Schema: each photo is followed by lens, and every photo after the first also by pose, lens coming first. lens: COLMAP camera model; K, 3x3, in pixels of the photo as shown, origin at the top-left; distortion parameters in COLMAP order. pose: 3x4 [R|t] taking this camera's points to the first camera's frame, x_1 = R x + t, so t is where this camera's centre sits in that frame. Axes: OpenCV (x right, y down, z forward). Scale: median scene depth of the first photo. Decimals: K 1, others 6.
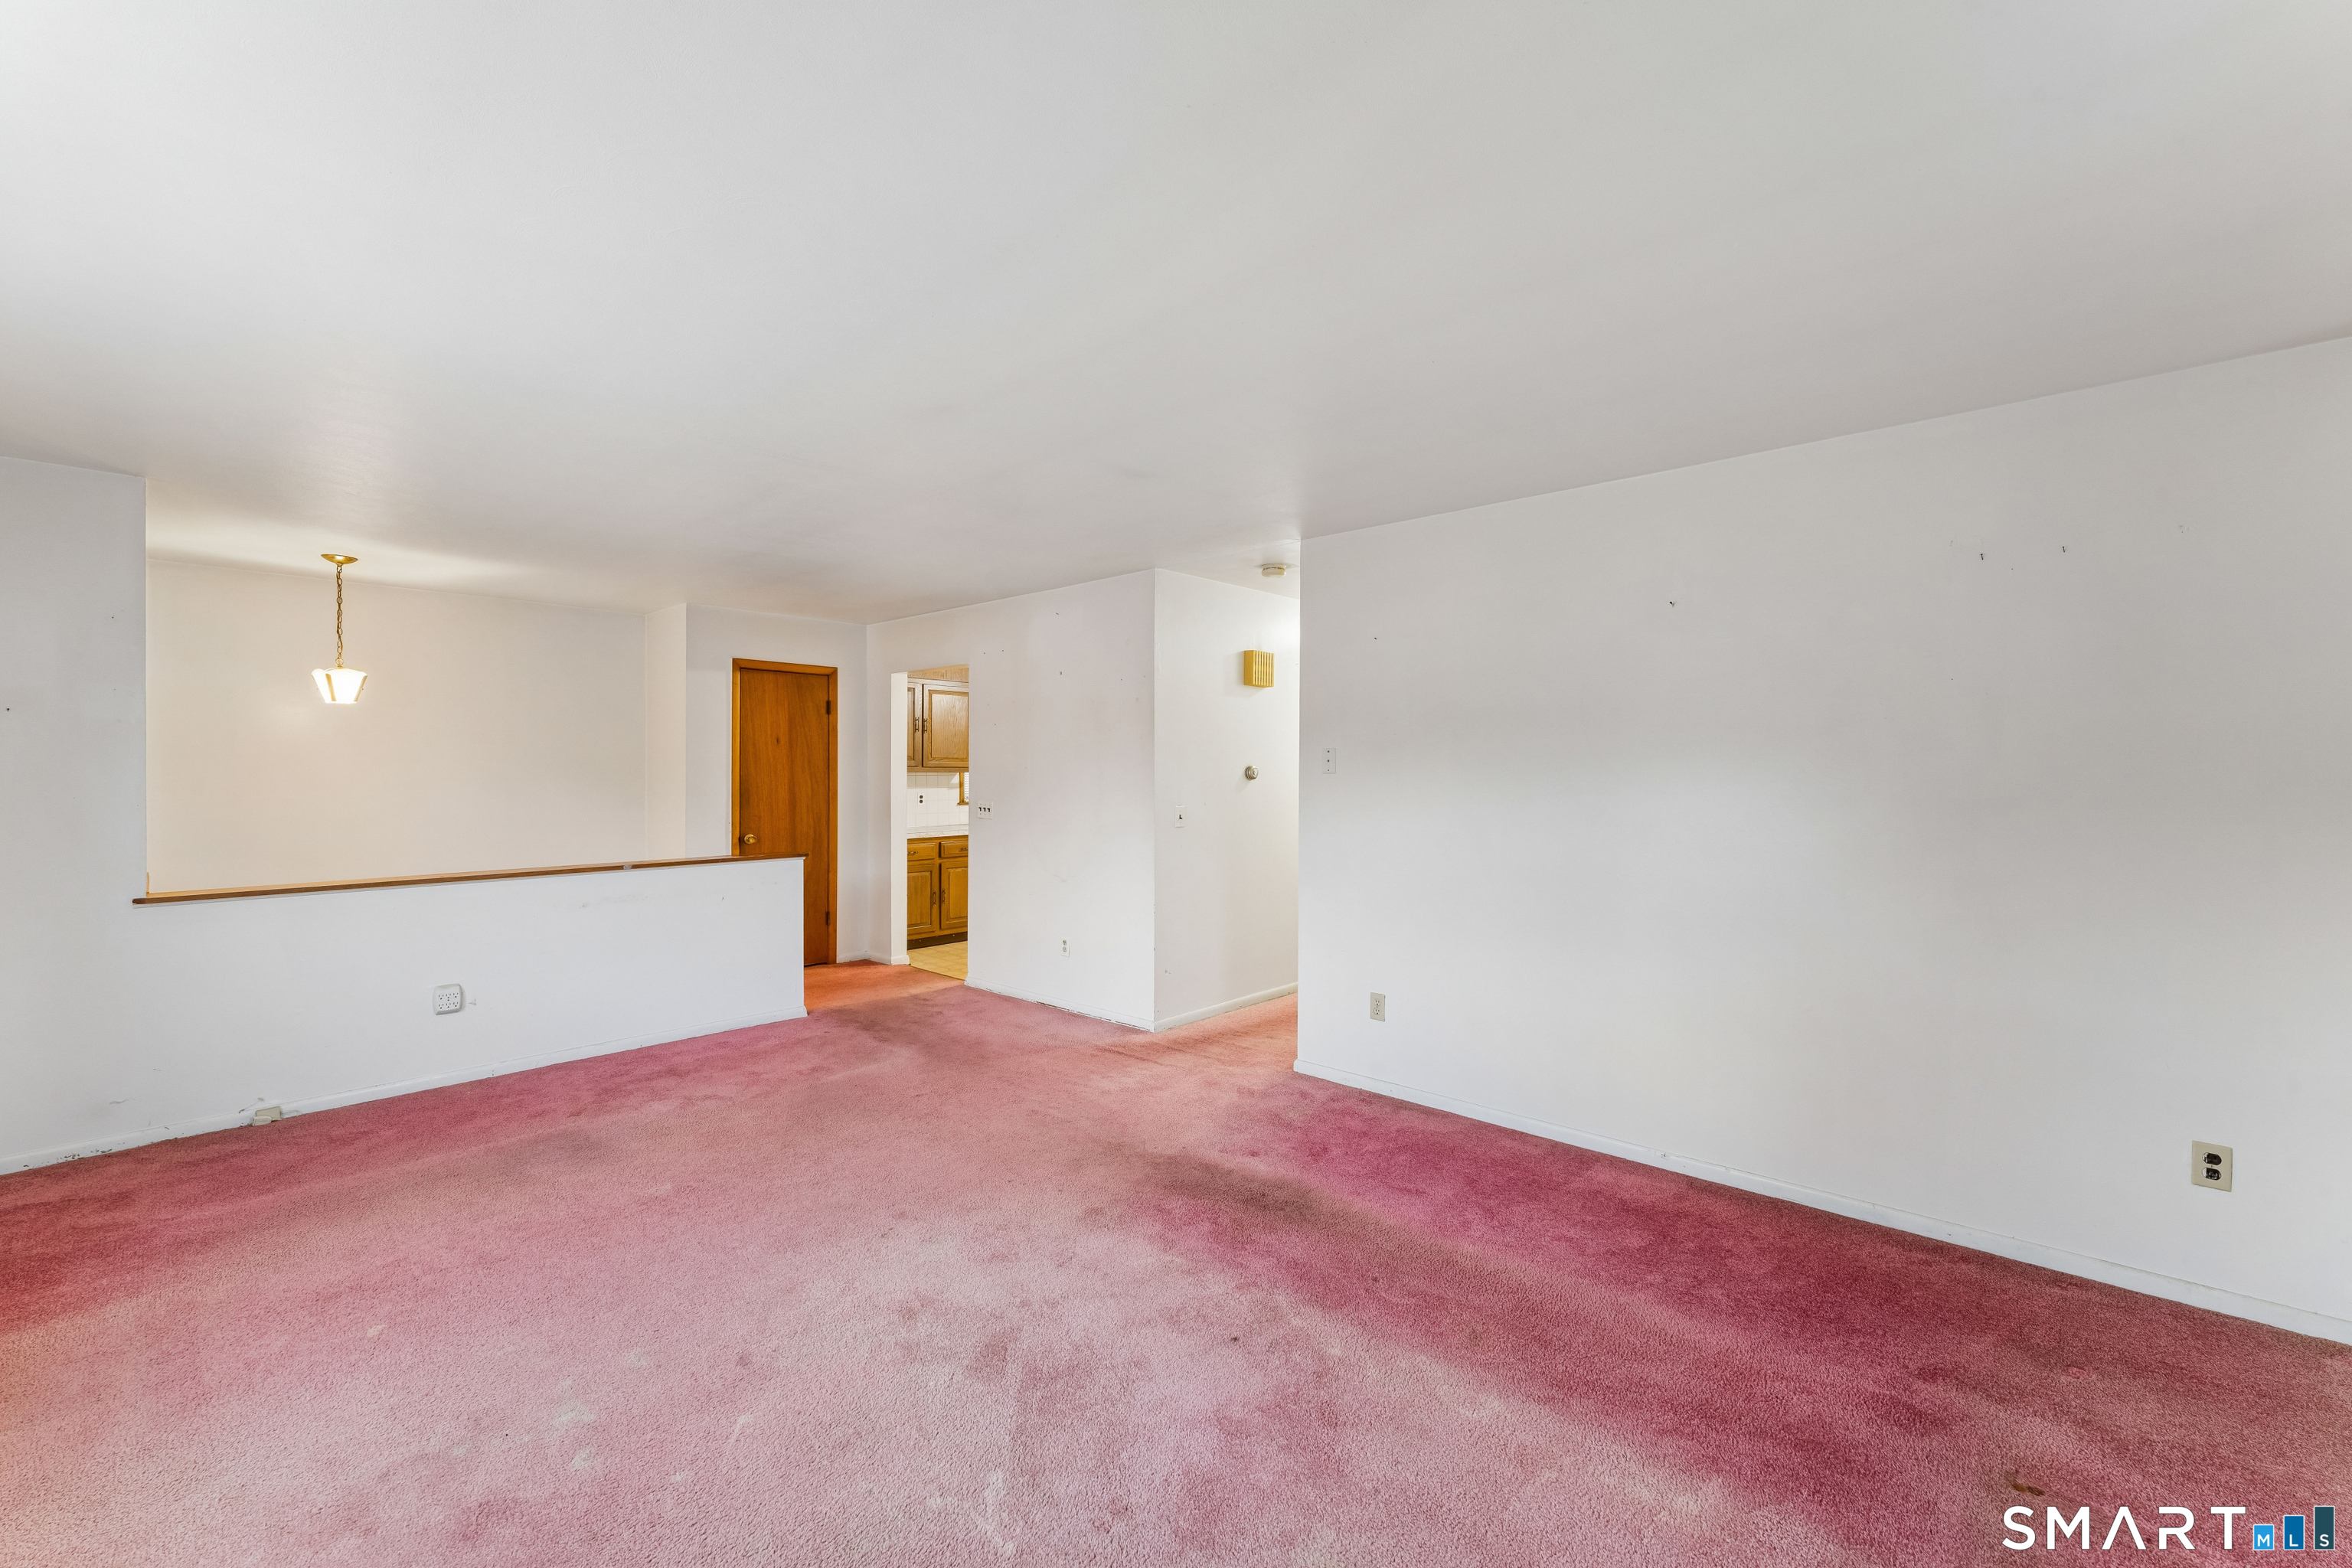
lens RADIAL K [[933.7, 0, 1176.6], [0, 933.7, 788.1], [0, 0, 1]] dist [0.000309, -0.000459]
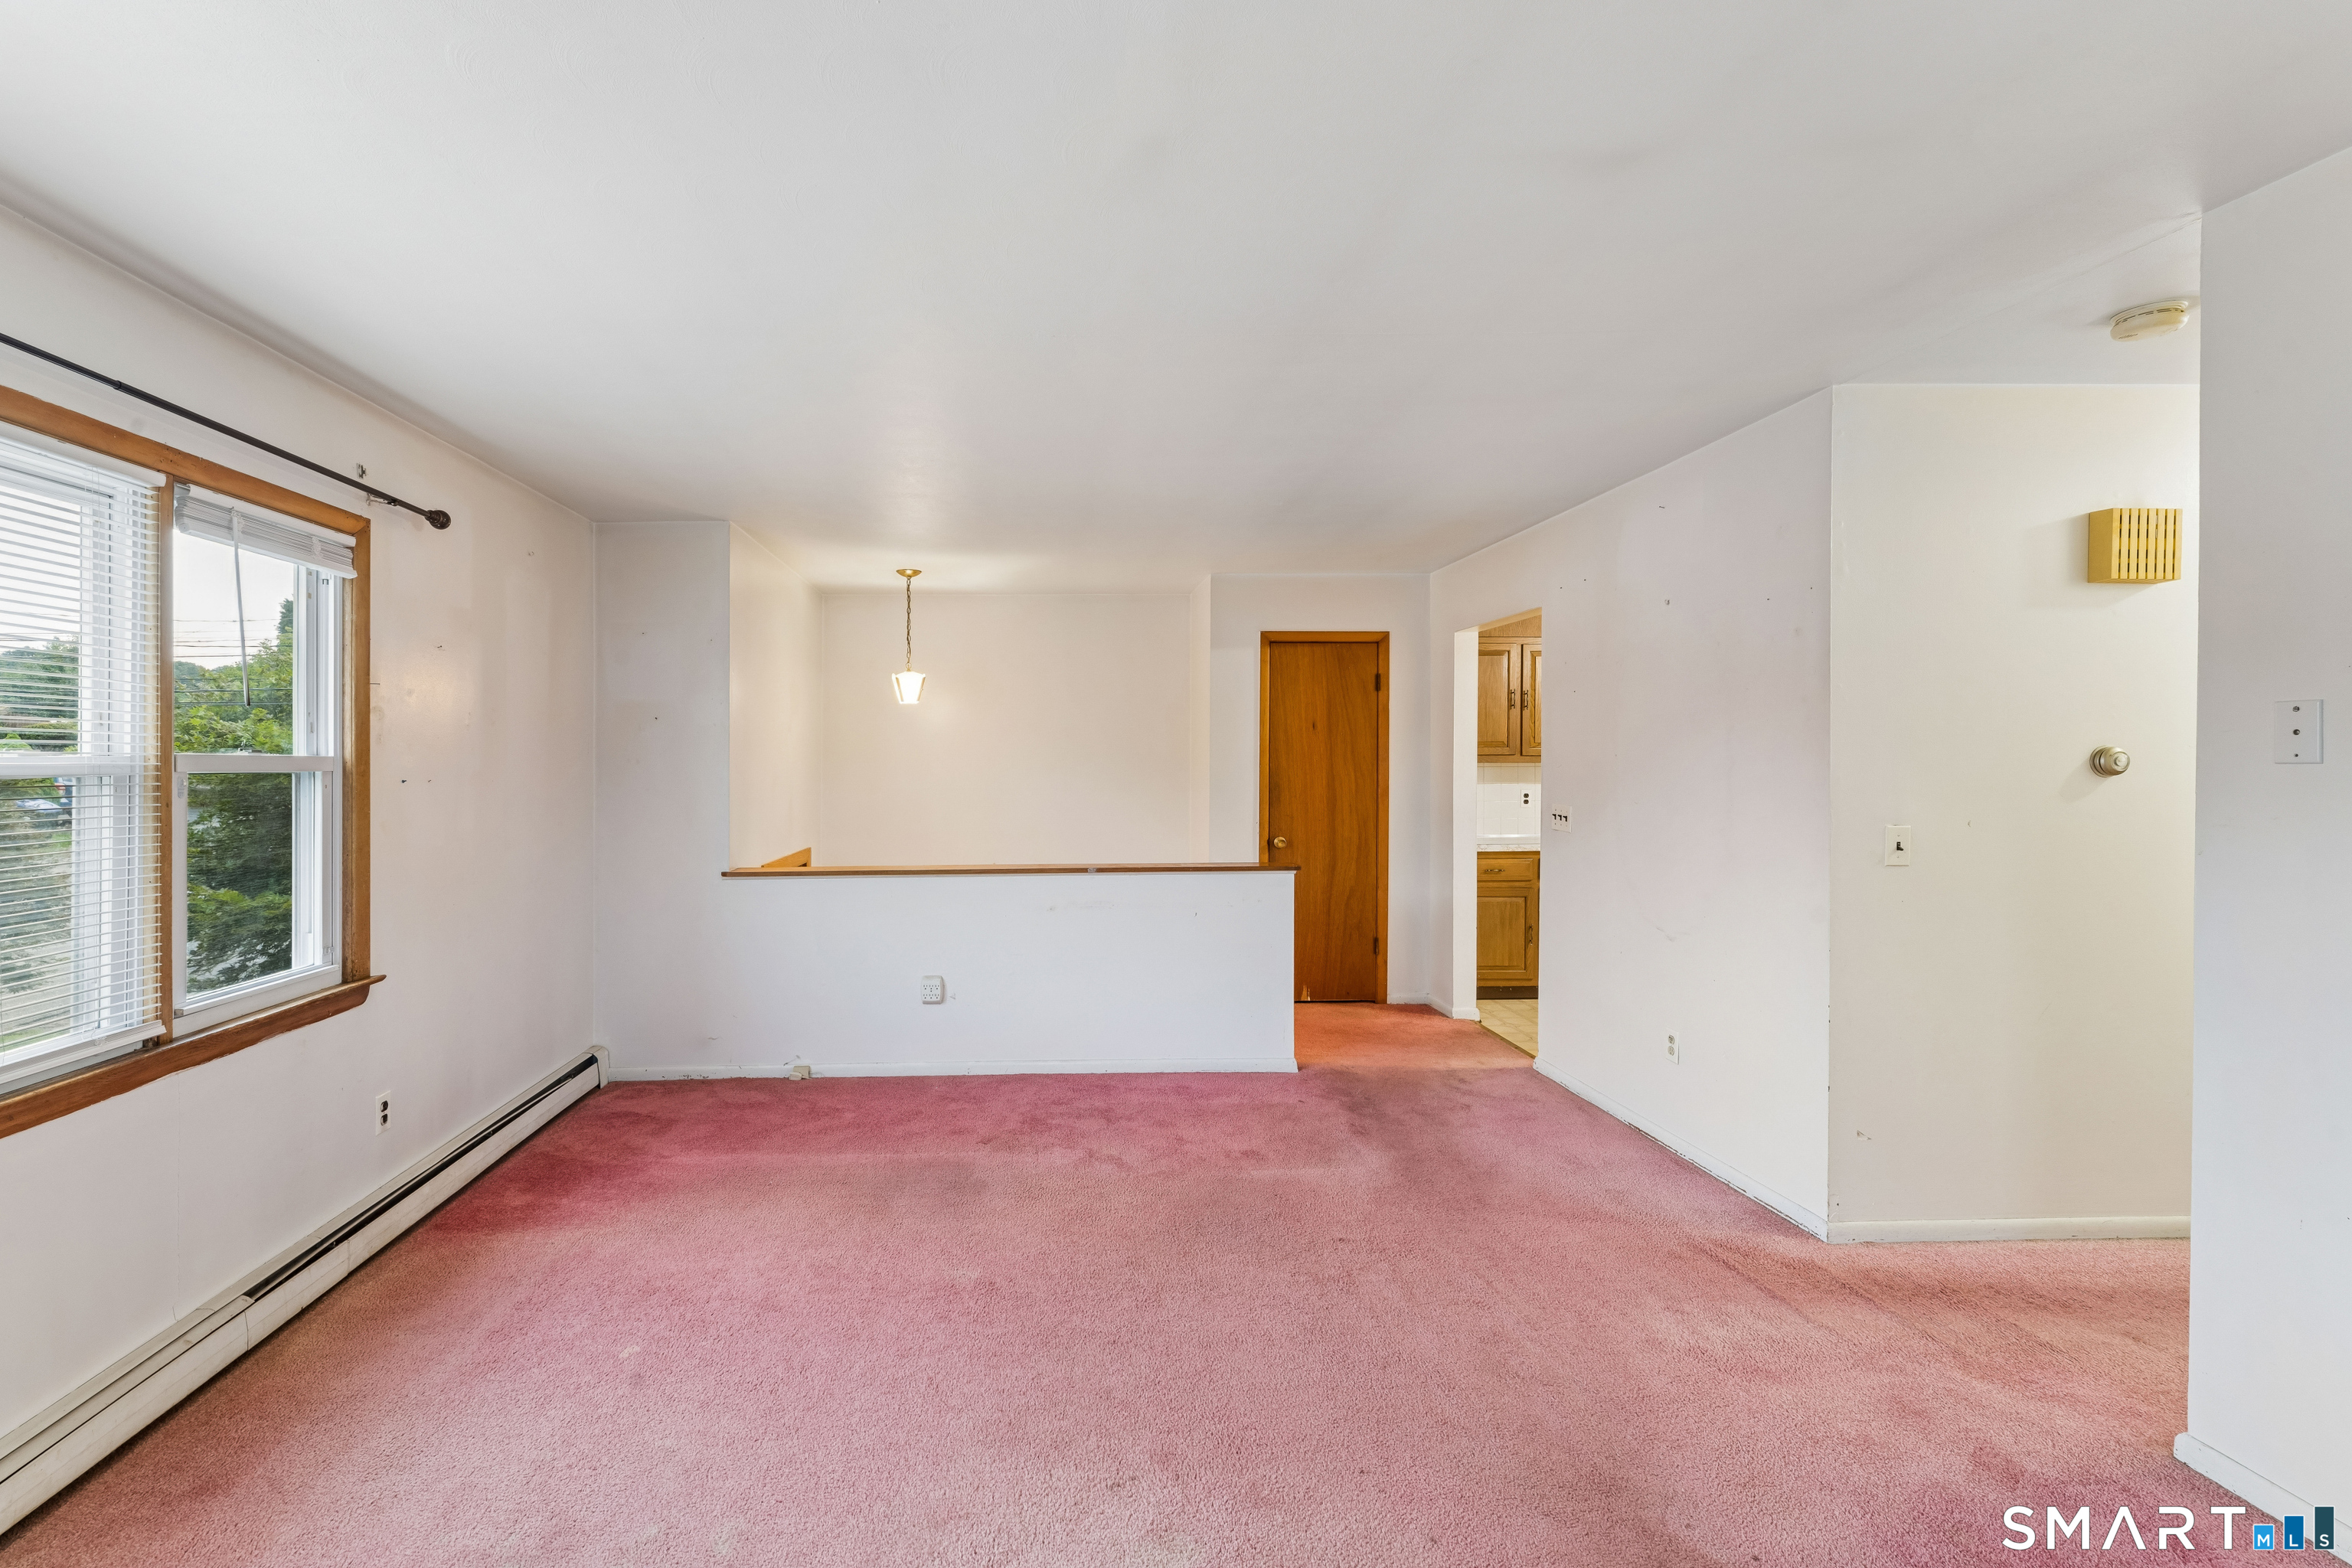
lens RADIAL K [[1006.6, 0, 1095.5], [0, 1006.6, 773.0], [0, 0, 1]] dist [-0.000745, -0.001188]
pose [[0.696486, 0.003002, -0.717565, 0.104696], [-0.007100, 0.999971, -0.002707, -0.006391], [0.717536, 0.006980, 0.696487, 0.304629]]
